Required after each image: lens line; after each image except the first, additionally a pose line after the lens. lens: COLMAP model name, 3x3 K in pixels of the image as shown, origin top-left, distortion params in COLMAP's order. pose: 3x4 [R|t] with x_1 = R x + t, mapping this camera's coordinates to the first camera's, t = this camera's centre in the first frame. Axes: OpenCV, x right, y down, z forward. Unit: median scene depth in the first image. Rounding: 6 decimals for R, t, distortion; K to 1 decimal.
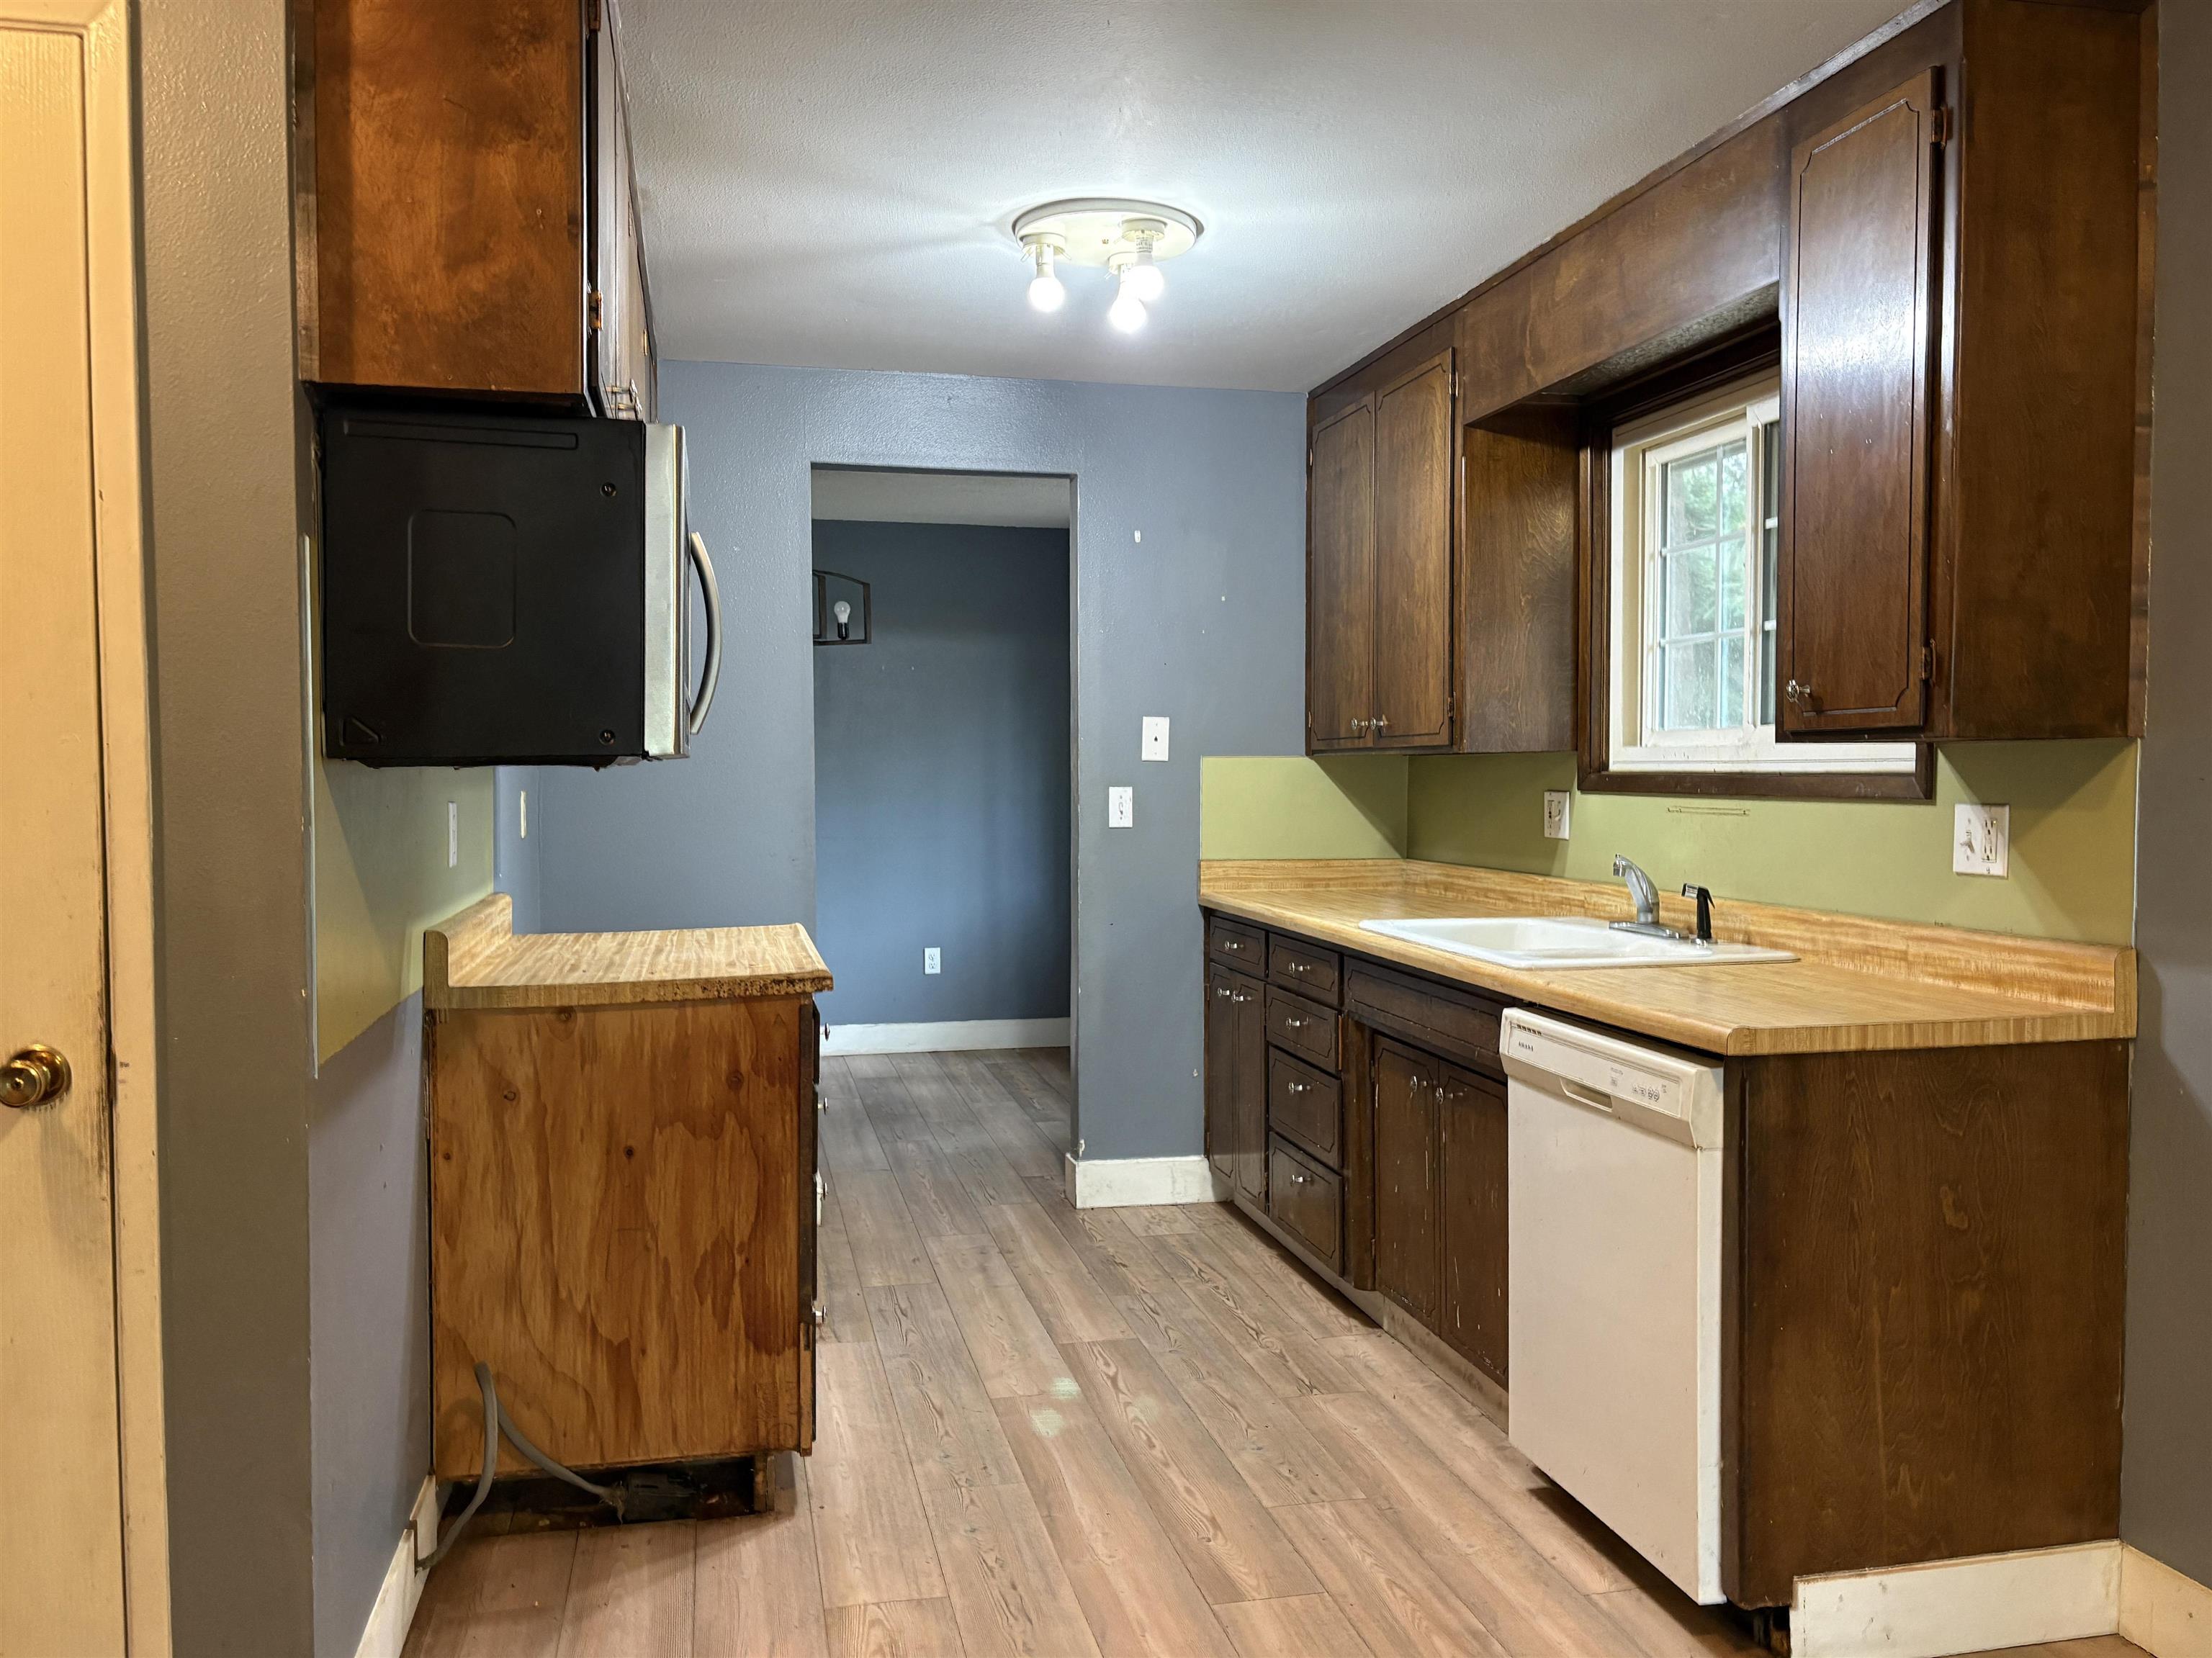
lens RADIAL K [[1666.4, 0, 1106.1], [0, 1666.4, 822.3], [0, 0, 1]] dist [0.068409, -0.057023]
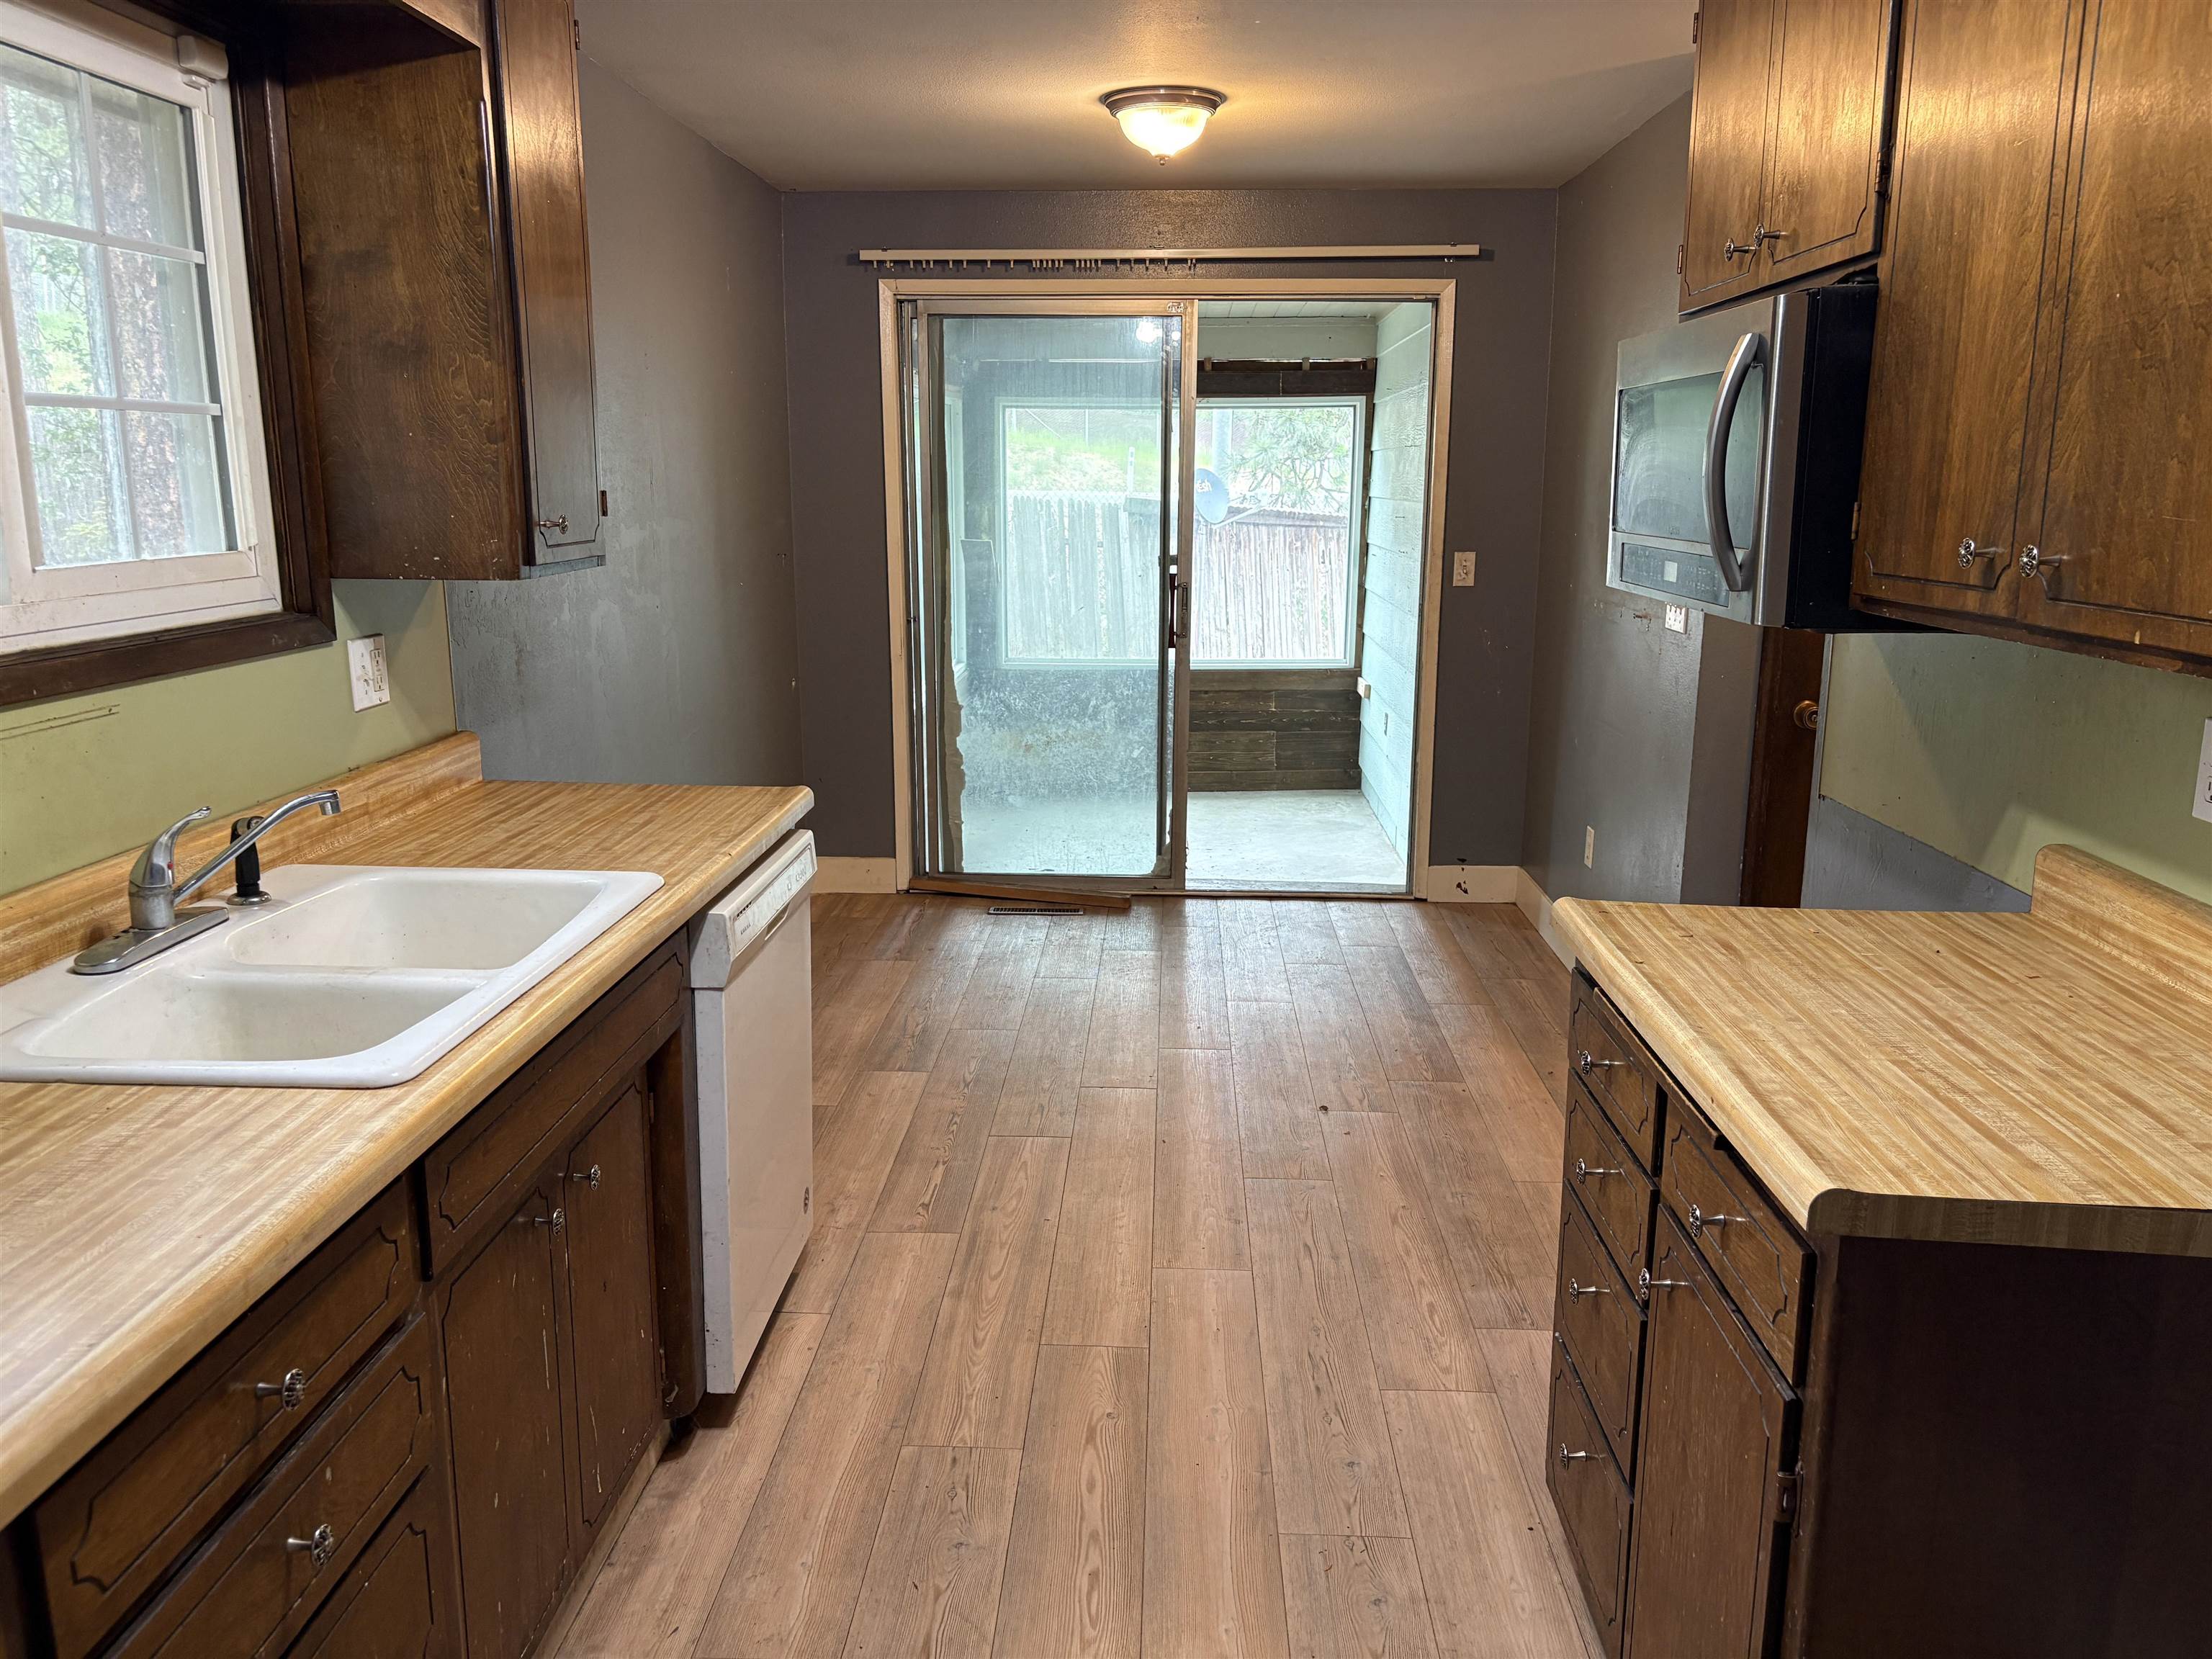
lens RADIAL K [[1666.5, 0, 1105.2], [0, 1666.5, 823.0], [0, 0, 1]] dist [0.068409, -0.057023]
pose [[-0.963519, -0.059039, 0.261047, -0.167209], [0.005825, 0.970509, 0.240993, -0.138129], [-0.267577, 0.233722, -0.934760, 1.798553]]
